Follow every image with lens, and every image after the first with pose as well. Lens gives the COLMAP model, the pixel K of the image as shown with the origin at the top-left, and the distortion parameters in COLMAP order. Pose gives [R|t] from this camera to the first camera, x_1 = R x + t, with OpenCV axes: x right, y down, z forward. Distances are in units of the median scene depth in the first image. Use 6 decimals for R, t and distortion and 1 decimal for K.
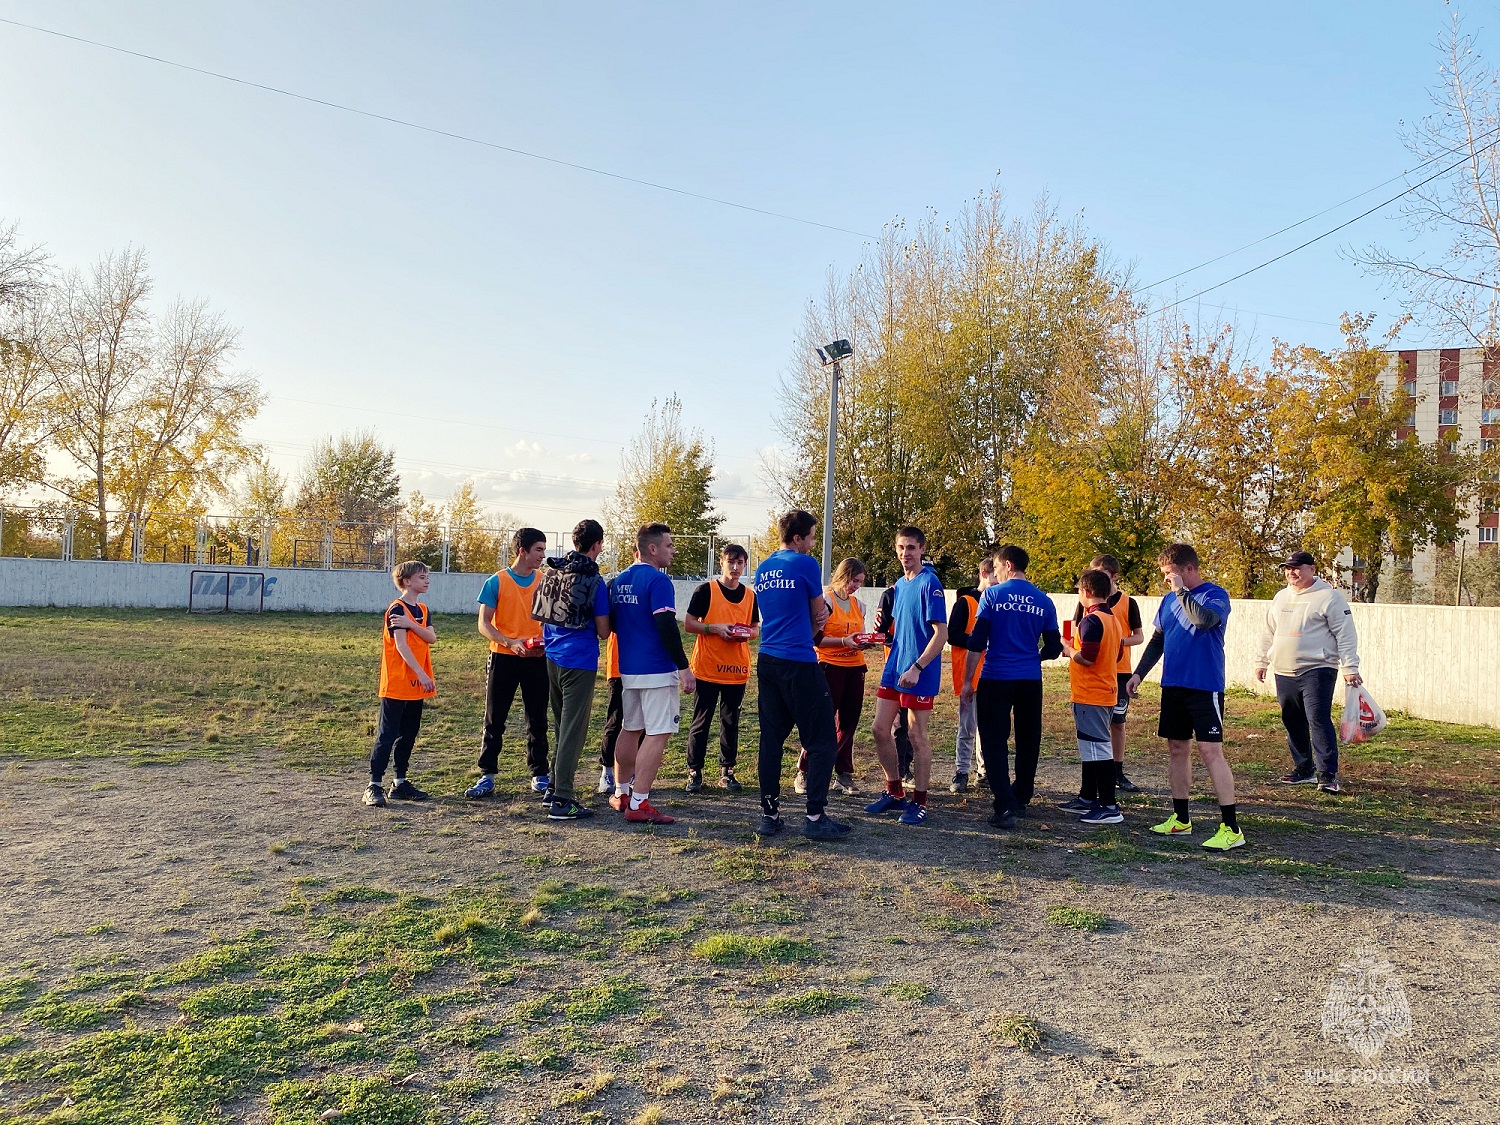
lens RADIAL K [[1150.8, 0, 752.7], [0, 1150.8, 559.8], [0, 0, 1]] dist [0.007938, 0.002673]
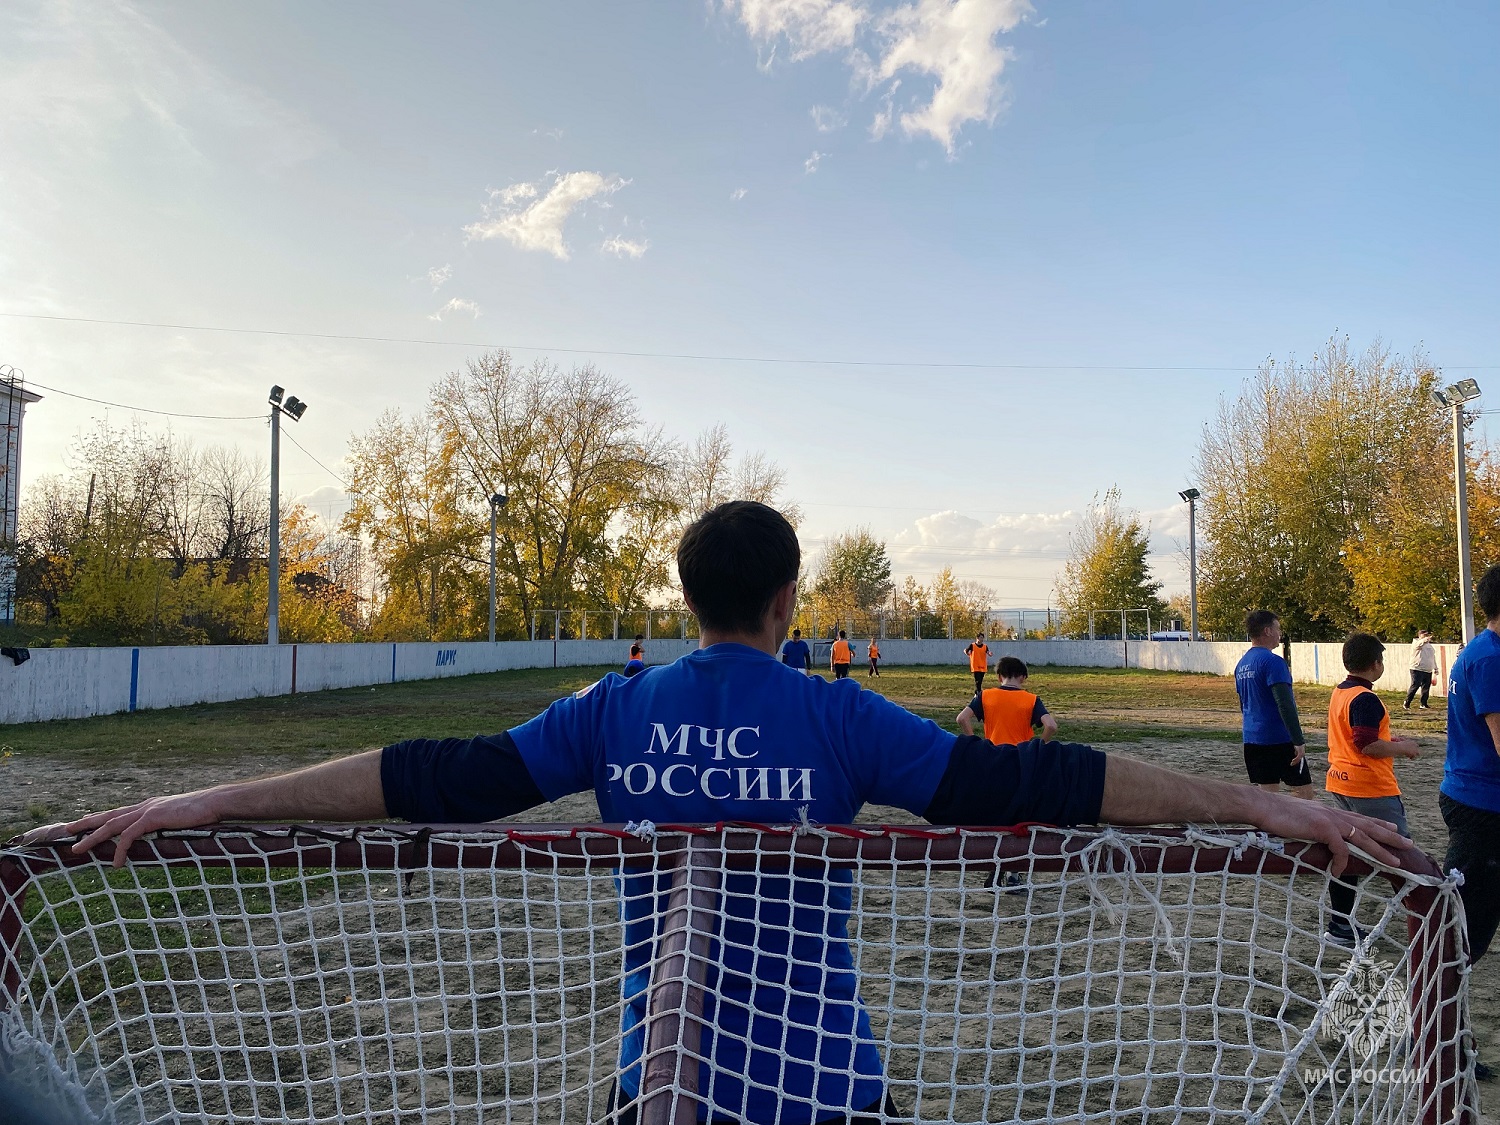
lens RADIAL K [[1150.8, 0, 750.6], [0, 1150.8, 558.2], [0, 0, 1]] dist [0.007938, 0.002673]
pose [[0.920778, -0.059499, -0.385522, 0.045449], [0.038698, 0.997357, -0.061500, -0.006638], [0.388162, 0.041709, 0.920647, -0.264377]]
